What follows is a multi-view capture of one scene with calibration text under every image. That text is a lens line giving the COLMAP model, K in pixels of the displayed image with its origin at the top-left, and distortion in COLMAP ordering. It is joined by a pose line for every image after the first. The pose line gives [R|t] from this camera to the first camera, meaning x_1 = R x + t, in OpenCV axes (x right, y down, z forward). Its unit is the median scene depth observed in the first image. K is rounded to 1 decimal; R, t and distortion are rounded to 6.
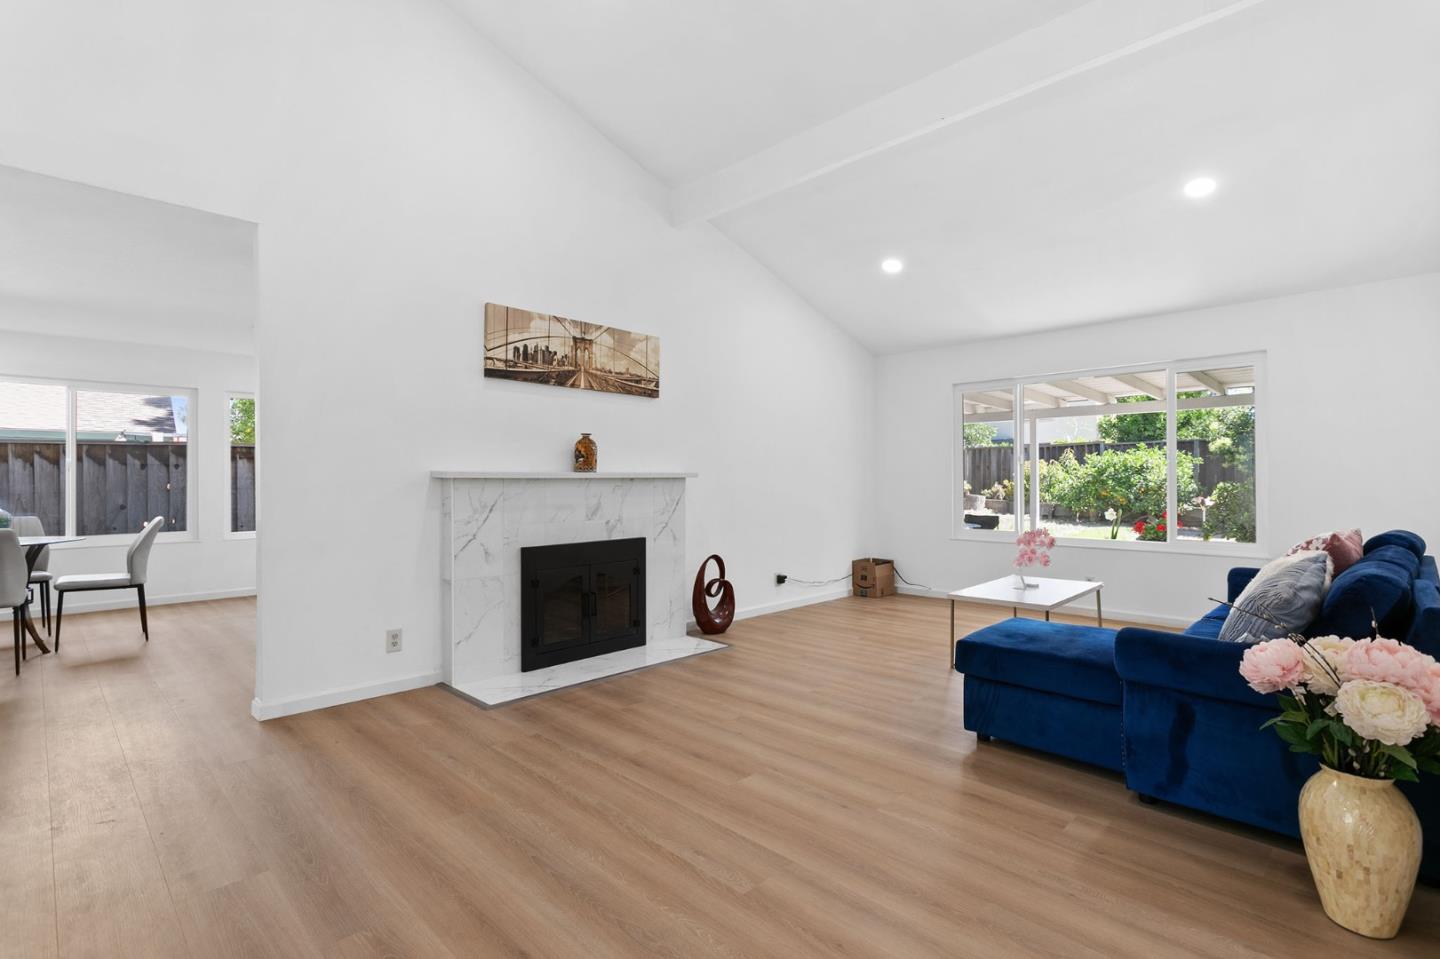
lens RADIAL K [[741.9, 0, 708.7], [0, 741.9, 477.2], [0, 0, 1]] dist [-0.003216, 0.000257]
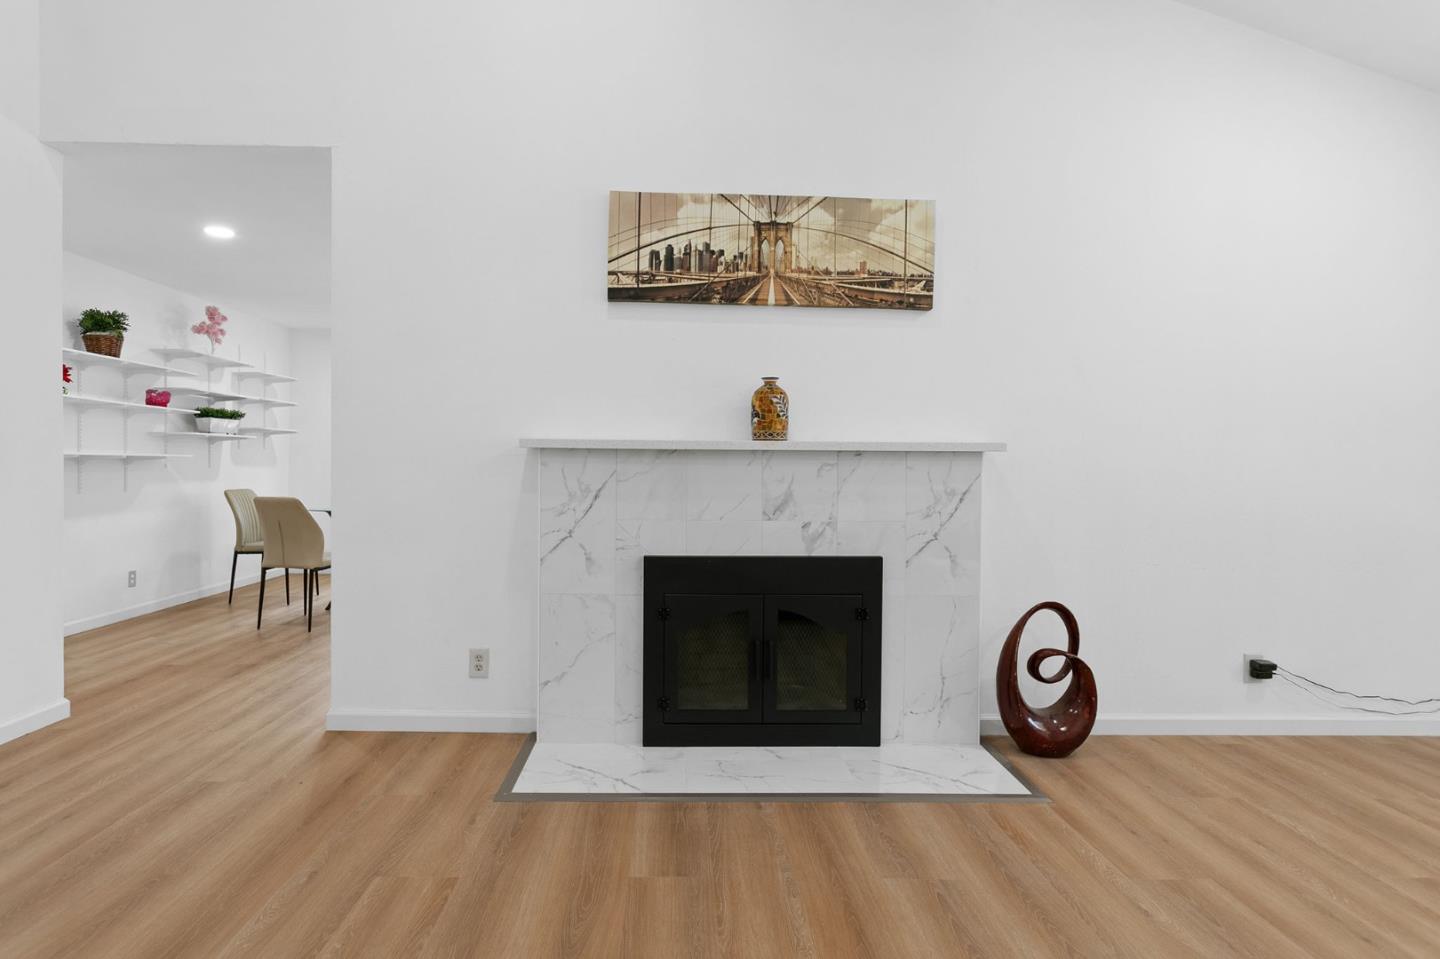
lens RADIAL K [[741.9, 0, 708.7], [0, 741.9, 477.2], [0, 0, 1]] dist [-0.003216, 0.000257]
pose [[0.708821, 0.018392, -0.705148, 0.231341], [-0.011100, 0.999827, 0.014920, 0.014457], [0.705301, -0.002749, 0.708903, 0.536613]]
